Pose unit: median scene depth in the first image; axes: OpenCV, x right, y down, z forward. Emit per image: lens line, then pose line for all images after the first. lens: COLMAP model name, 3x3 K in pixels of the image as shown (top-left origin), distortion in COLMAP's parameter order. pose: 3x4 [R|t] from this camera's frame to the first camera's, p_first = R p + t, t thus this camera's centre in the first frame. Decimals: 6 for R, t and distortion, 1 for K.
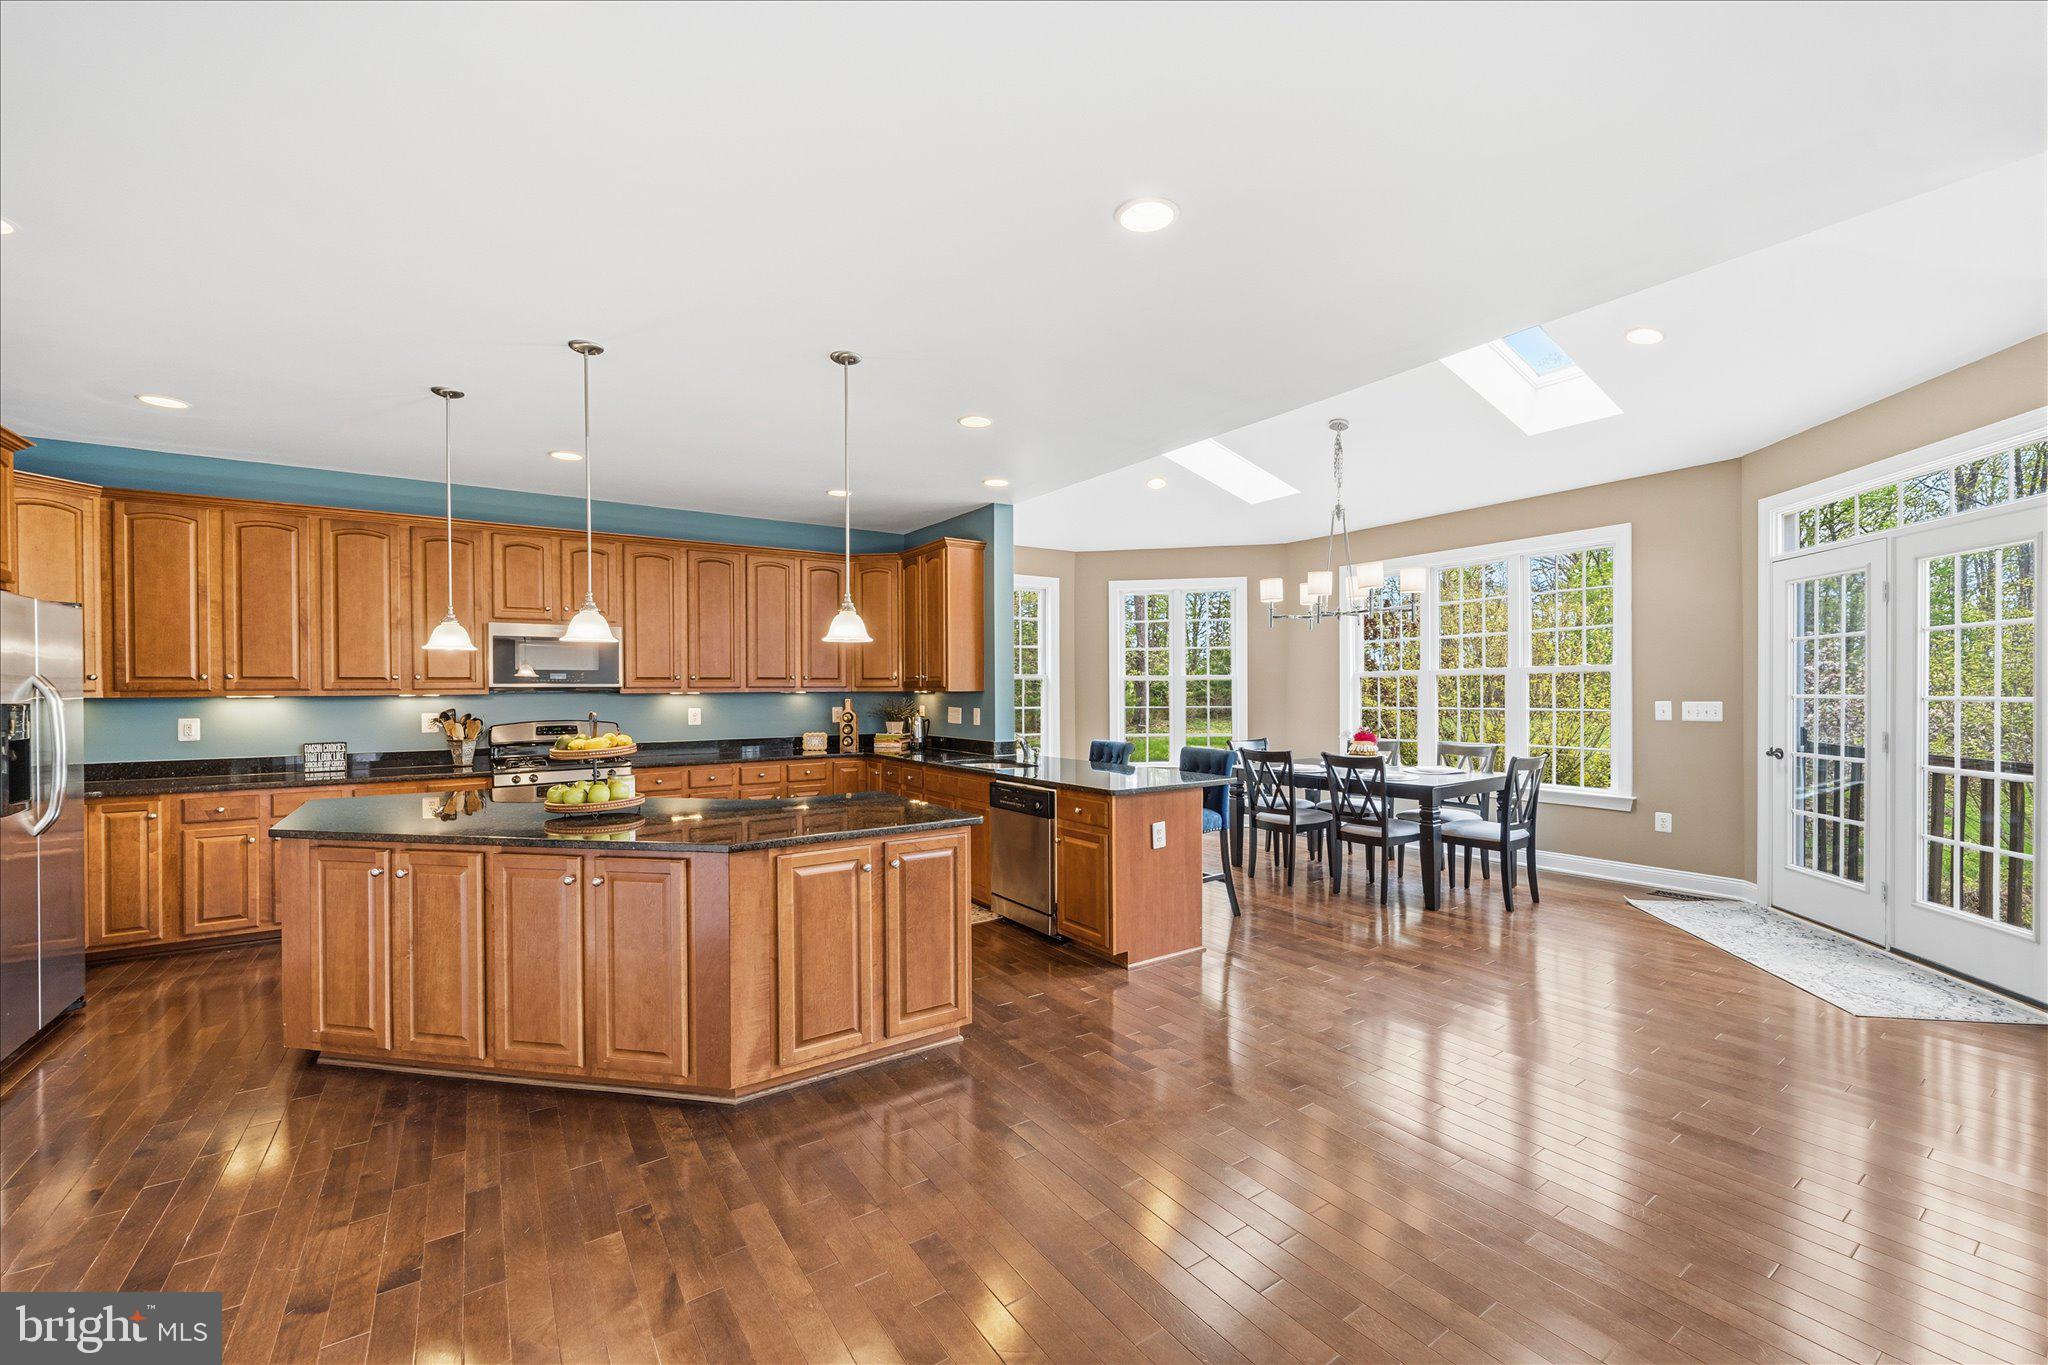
lens RADIAL K [[832.0, 0, 1035.9], [0, 832.0, 690.6], [0, 0, 1]] dist [0.004288, 0.000189]
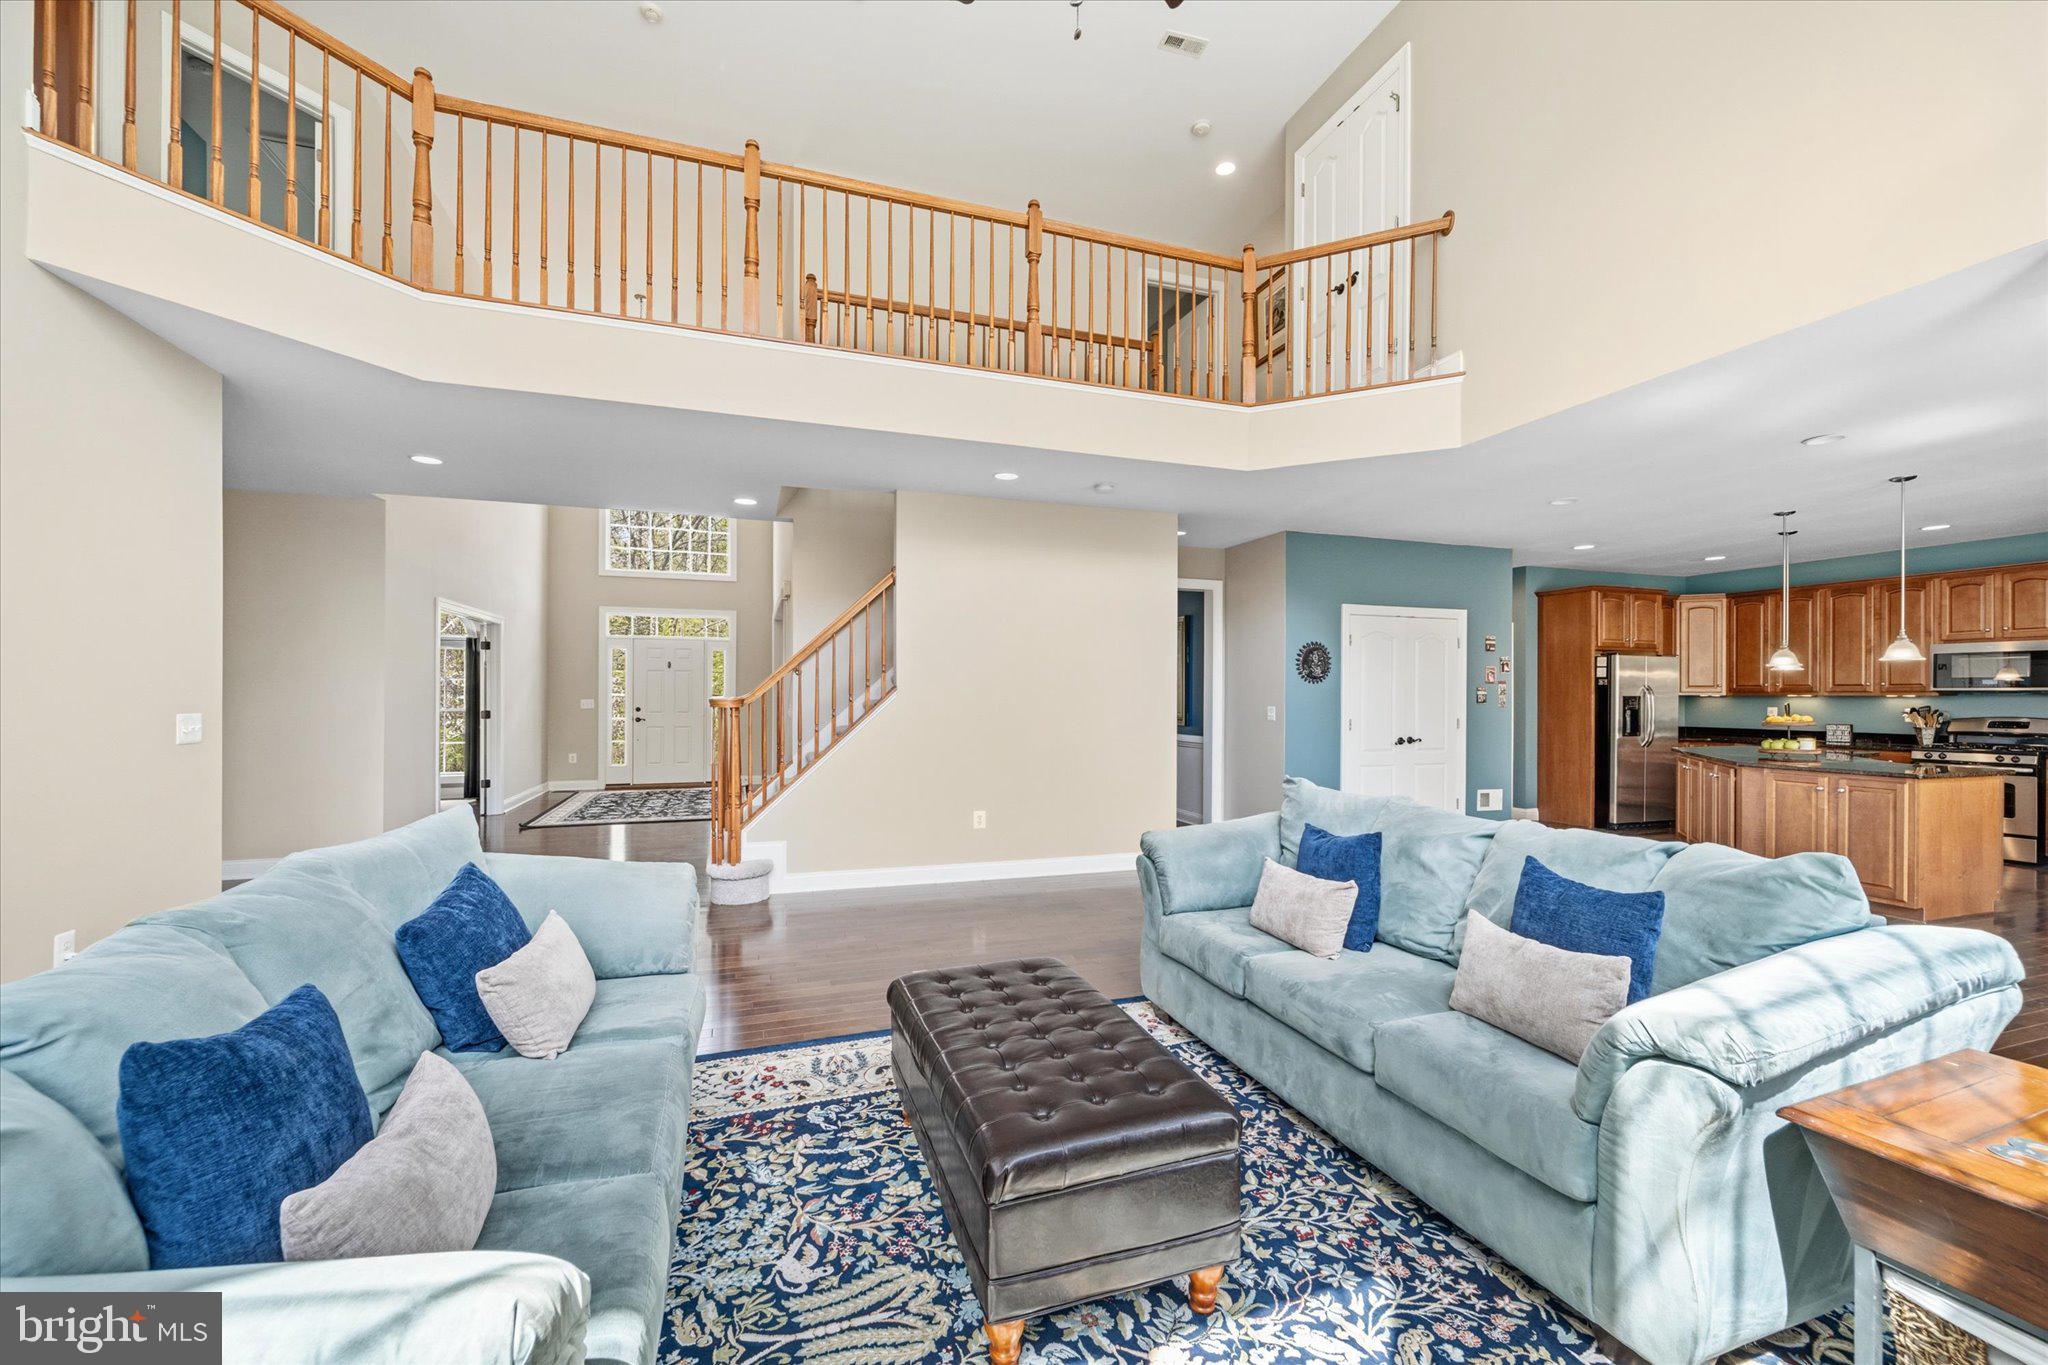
lens RADIAL K [[832.0, 0, 1021.1], [0, 832.0, 689.1], [0, 0, 1]] dist [0.004288, 0.000189]
pose [[-0.257515, -0.000081, -0.966274, 2.268115], [-0.009334, 0.999954, 0.002404, 0.009624], [0.966229, 0.009639, -0.257504, -0.249217]]
